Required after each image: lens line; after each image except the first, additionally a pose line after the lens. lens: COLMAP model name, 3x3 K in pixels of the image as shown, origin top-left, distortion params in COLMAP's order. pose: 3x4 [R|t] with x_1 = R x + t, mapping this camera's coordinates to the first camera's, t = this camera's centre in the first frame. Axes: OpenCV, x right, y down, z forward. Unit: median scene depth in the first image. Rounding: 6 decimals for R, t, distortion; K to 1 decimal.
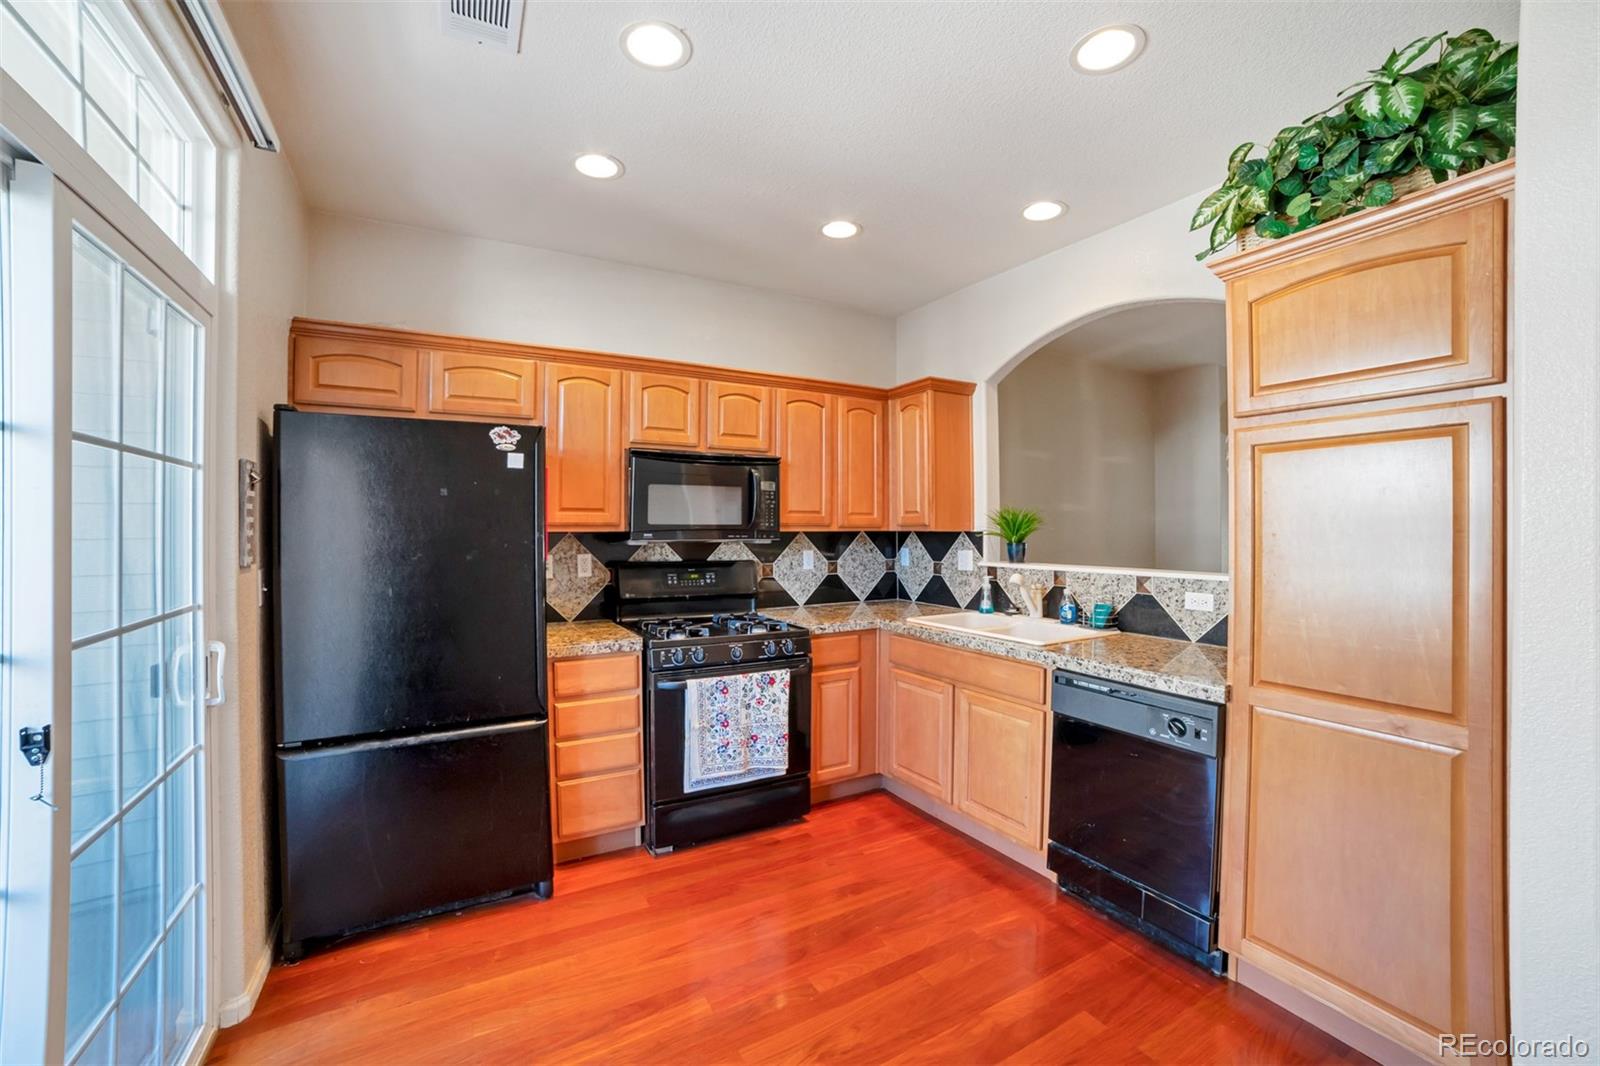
lens RADIAL K [[661.8, 0, 800.0], [0, 661.8, 533.0], [0, 0, 1]] dist [-0.097524, 0.036070]
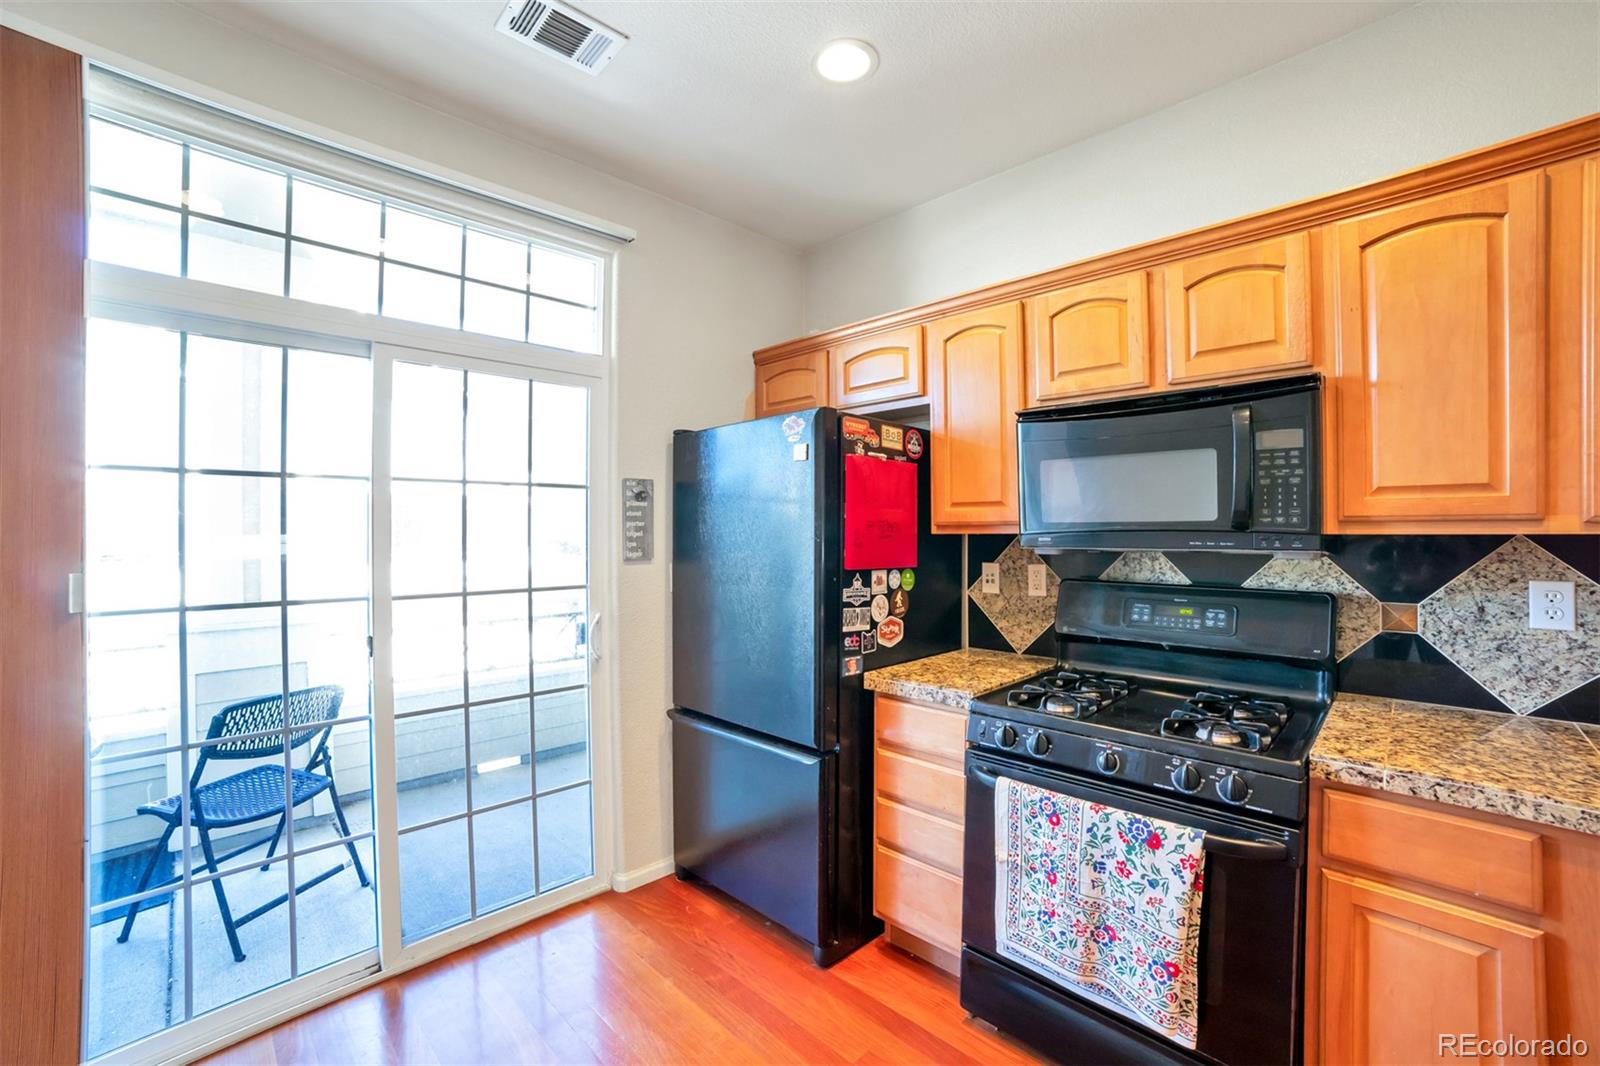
lens RADIAL K [[661.8, 0, 800.0], [0, 661.8, 533.0], [0, 0, 1]] dist [-0.097524, 0.036070]
pose [[0.264630, 0.001877, -0.964348, 0.338929], [-0.002843, 0.999995, 0.001167, -0.003339], [0.964346, 0.002433, 0.264635, 0.617453]]
